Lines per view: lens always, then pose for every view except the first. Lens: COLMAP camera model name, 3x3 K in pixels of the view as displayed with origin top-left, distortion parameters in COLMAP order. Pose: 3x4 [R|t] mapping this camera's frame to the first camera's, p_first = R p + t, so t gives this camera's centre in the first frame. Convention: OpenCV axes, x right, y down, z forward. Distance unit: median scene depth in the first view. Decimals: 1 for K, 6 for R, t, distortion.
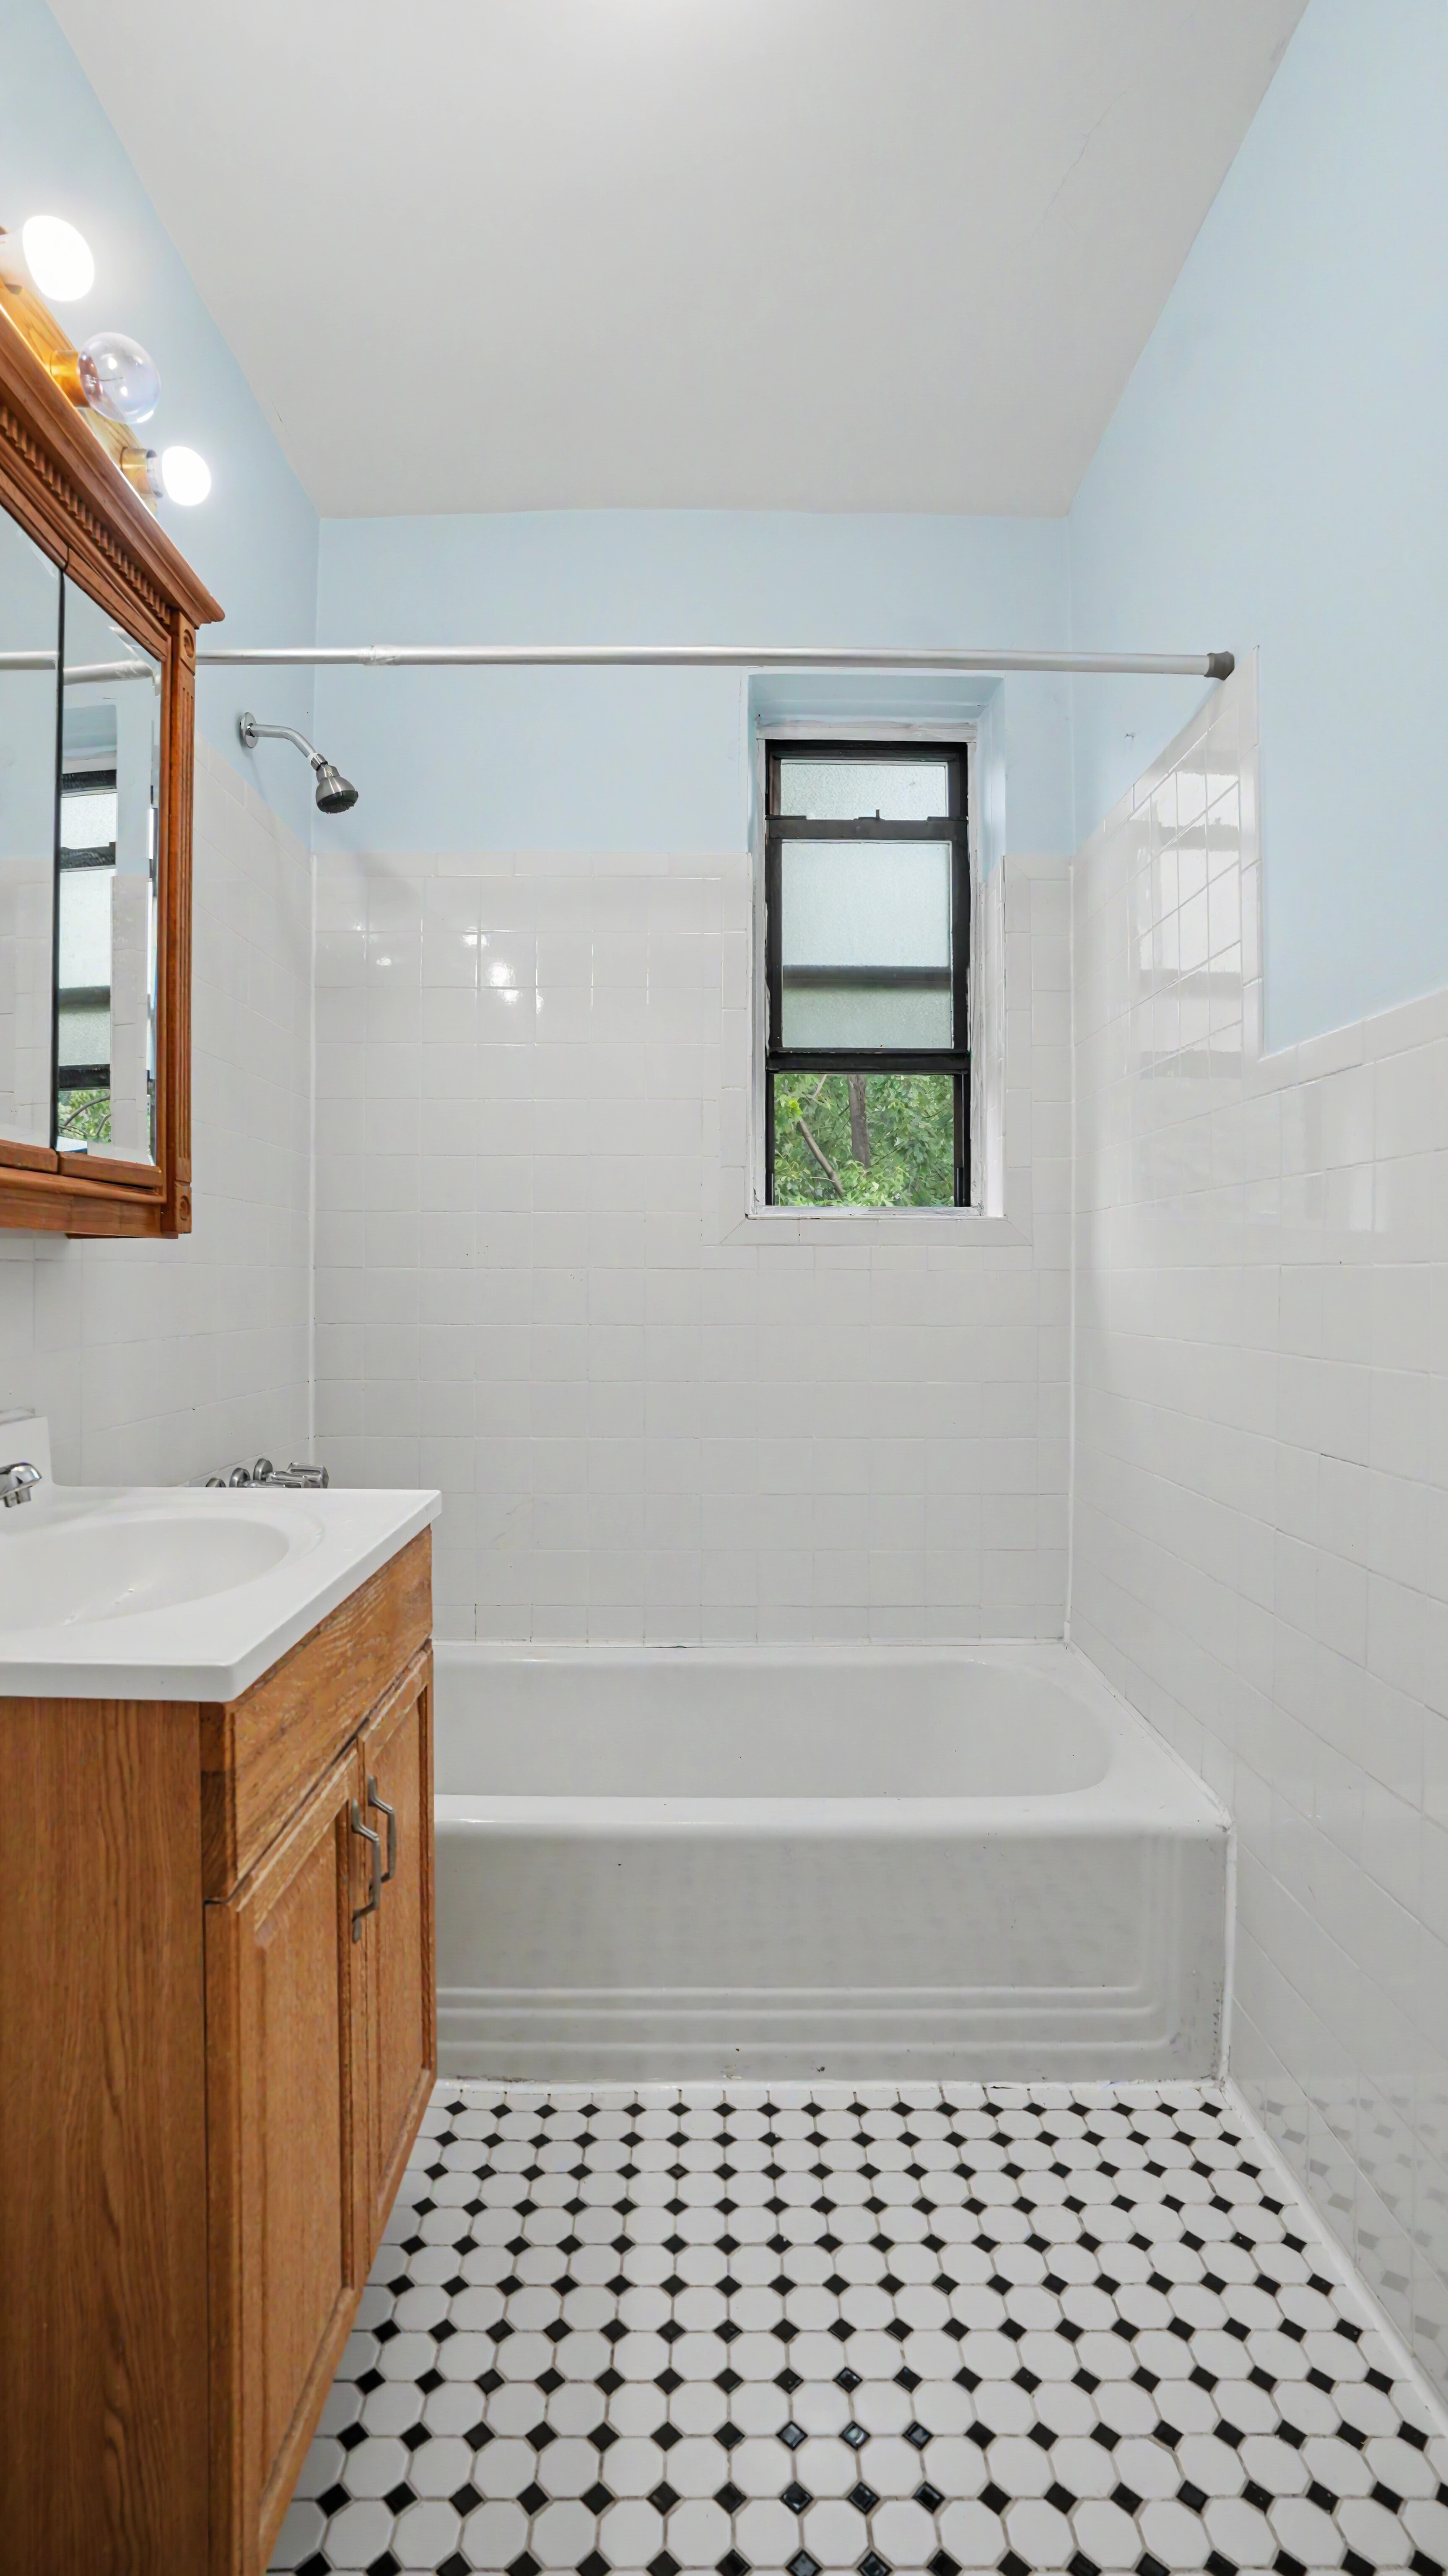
lens RADIAL K [[1249.6, 0, 718.9], [0, 1249.6, 1276.2], [0, 0, 1]] dist [-0.076611, 0.035886]
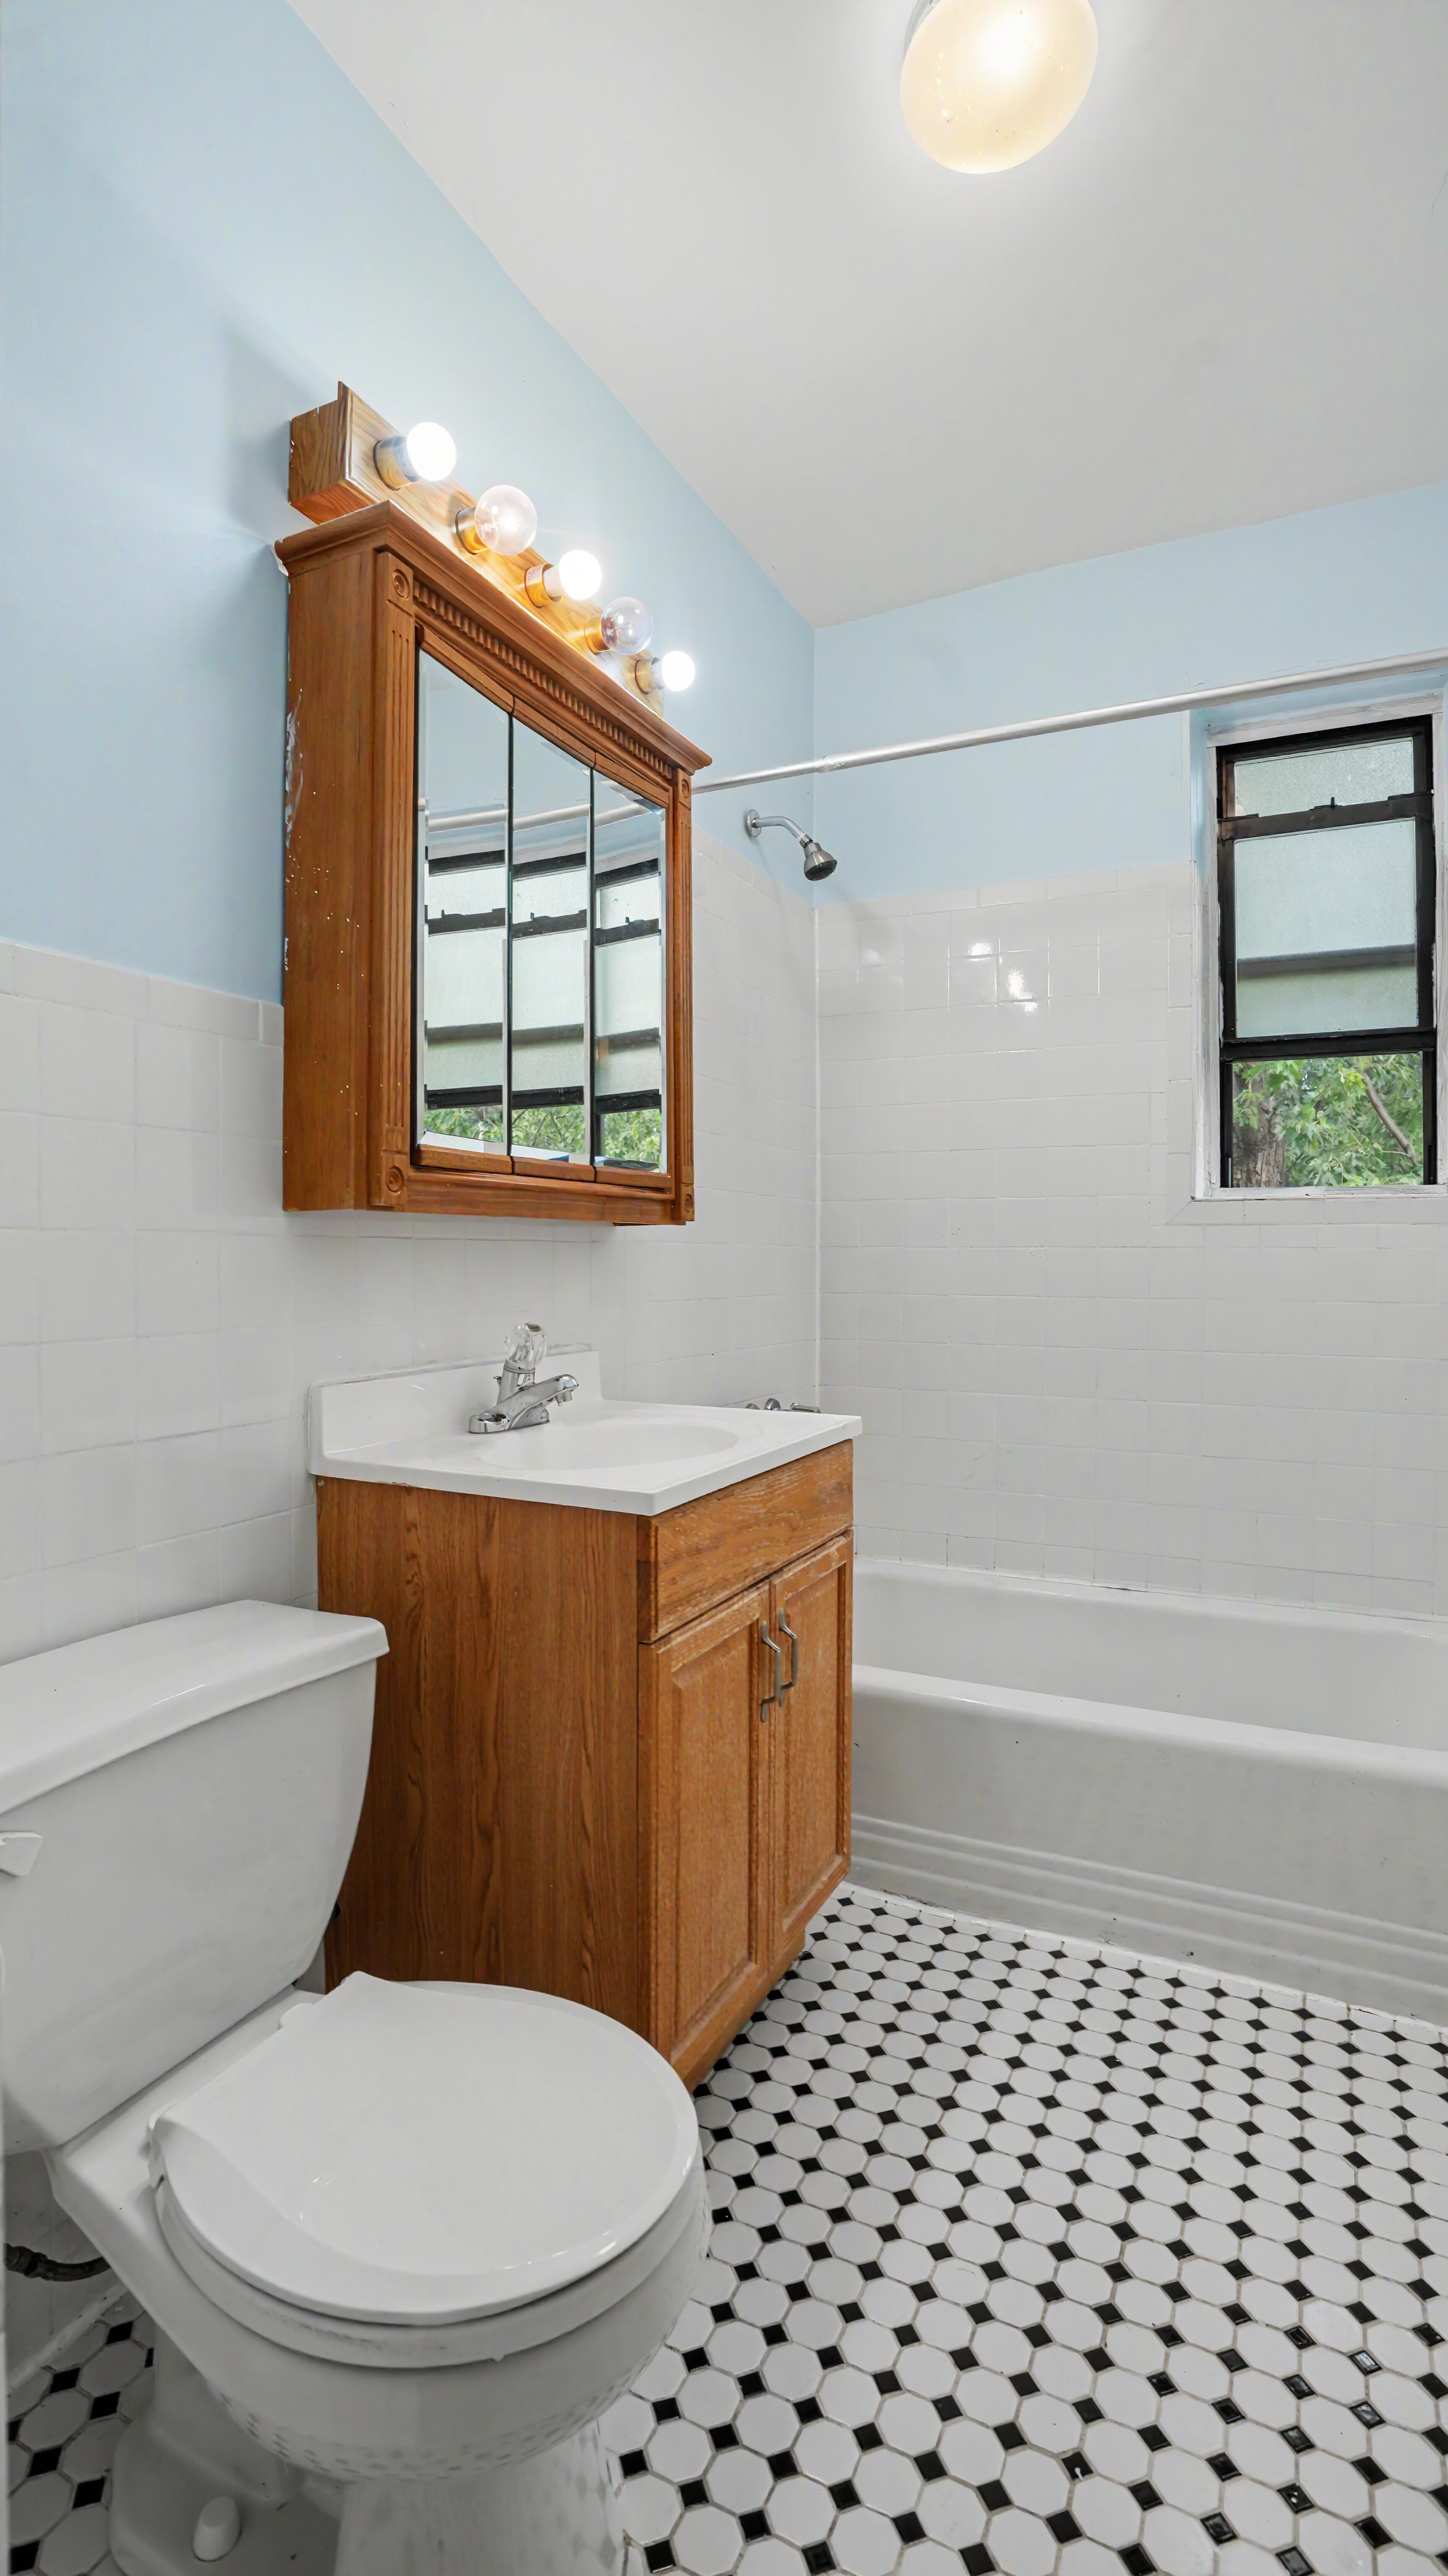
lens RADIAL K [[1249.6, 0, 718.9], [0, 1249.6, 1276.2], [0, 0, 1]] dist [-0.076611, 0.035886]
pose [[0.889458, 0.006498, -0.456970, 0.234151], [0.000169, 0.999894, 0.014546, 0.006101], [0.457017, -0.013015, 0.889363, -0.223219]]
